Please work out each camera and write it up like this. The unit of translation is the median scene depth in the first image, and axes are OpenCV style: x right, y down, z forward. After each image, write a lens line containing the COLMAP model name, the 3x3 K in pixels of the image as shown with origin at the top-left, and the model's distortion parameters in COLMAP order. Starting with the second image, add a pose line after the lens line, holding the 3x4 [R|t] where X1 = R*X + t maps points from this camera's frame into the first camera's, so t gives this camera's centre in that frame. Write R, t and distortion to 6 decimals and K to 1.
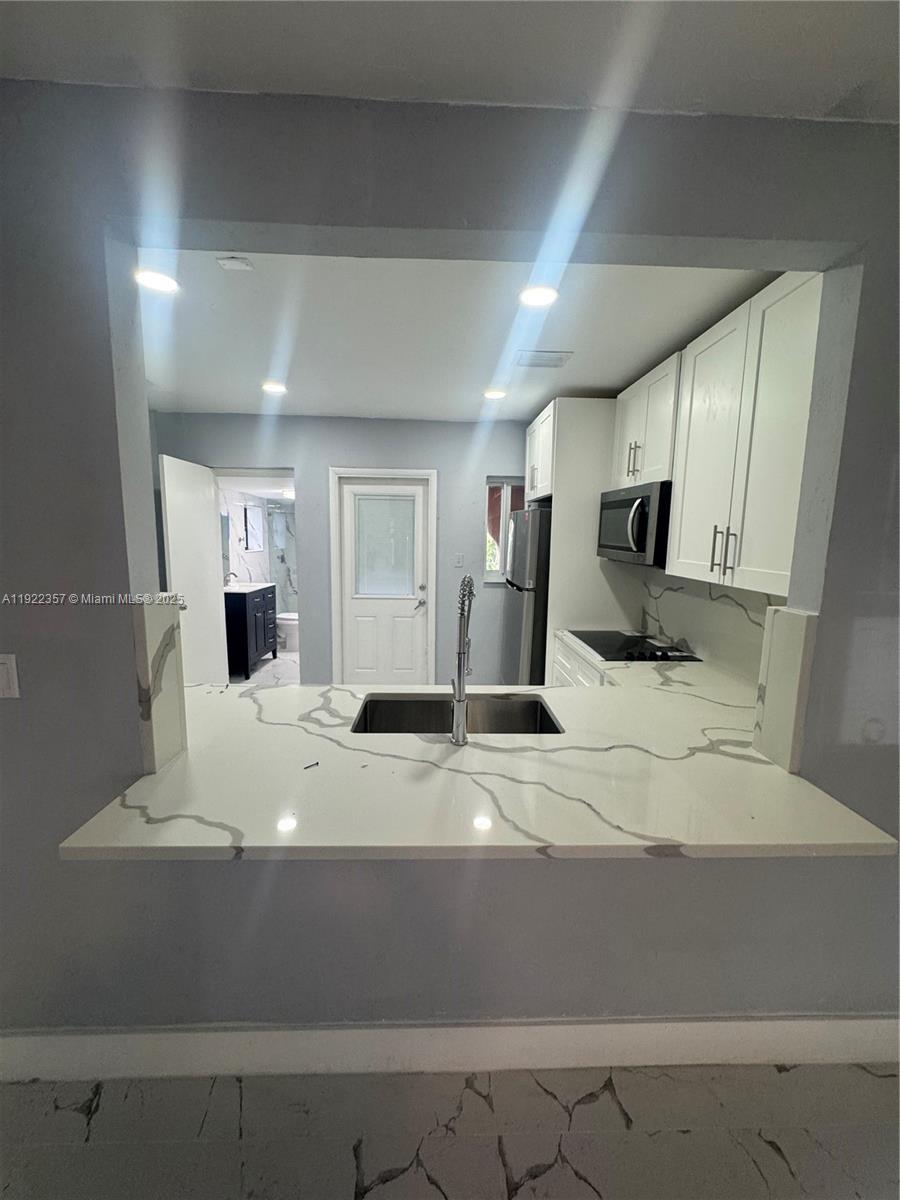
lens RADIAL K [[477.2, 0, 450.0], [0, 477.2, 600.0], [0, 0, 1]] dist [-0.007810, -0.000058]
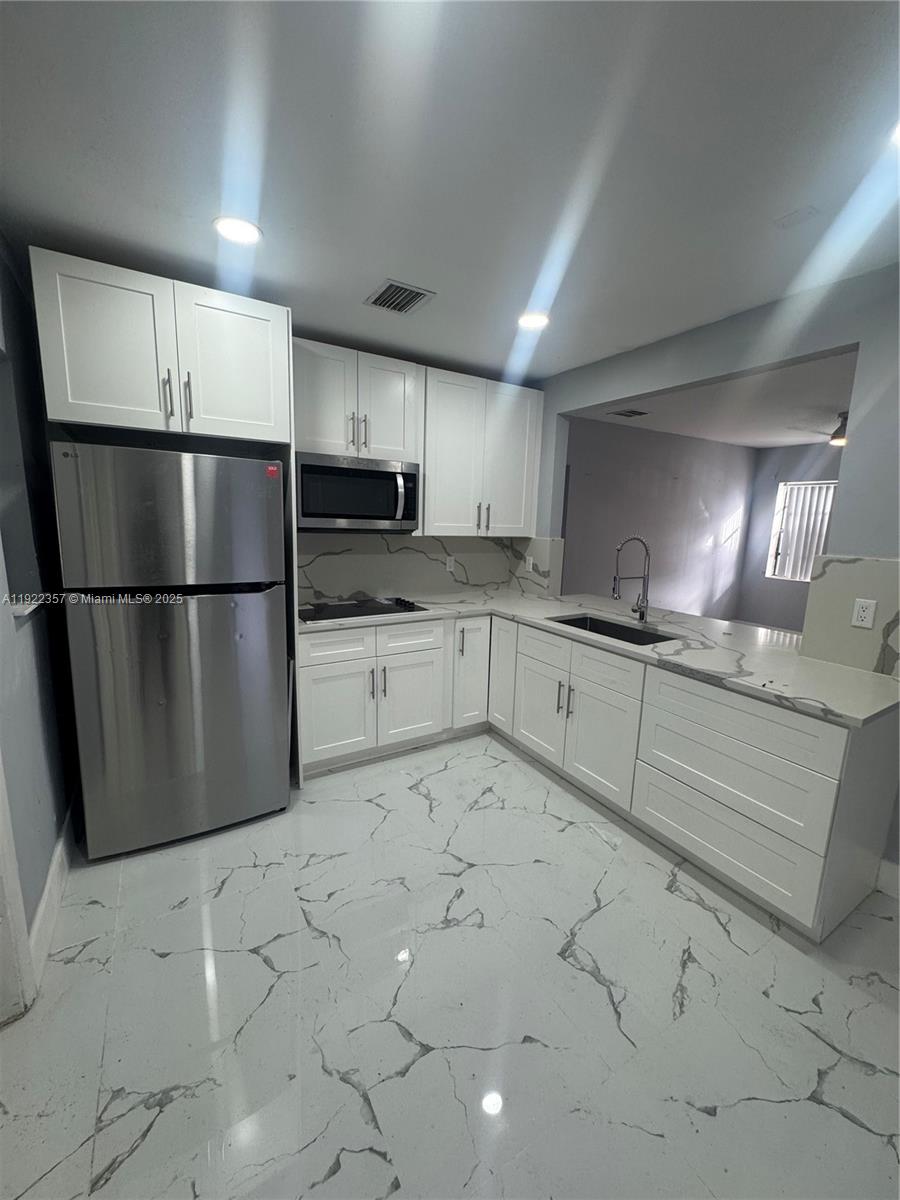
lens RADIAL K [[478.6, 0, 450.0], [0, 478.6, 600.0], [0, 0, 1]] dist [-0.002714, 0.000164]
pose [[-0.491556, -0.178629, 0.852329, -0.582174], [0.084076, 0.964430, 0.250611, -0.160136], [-0.866778, 0.194850, -0.459053, 1.203379]]
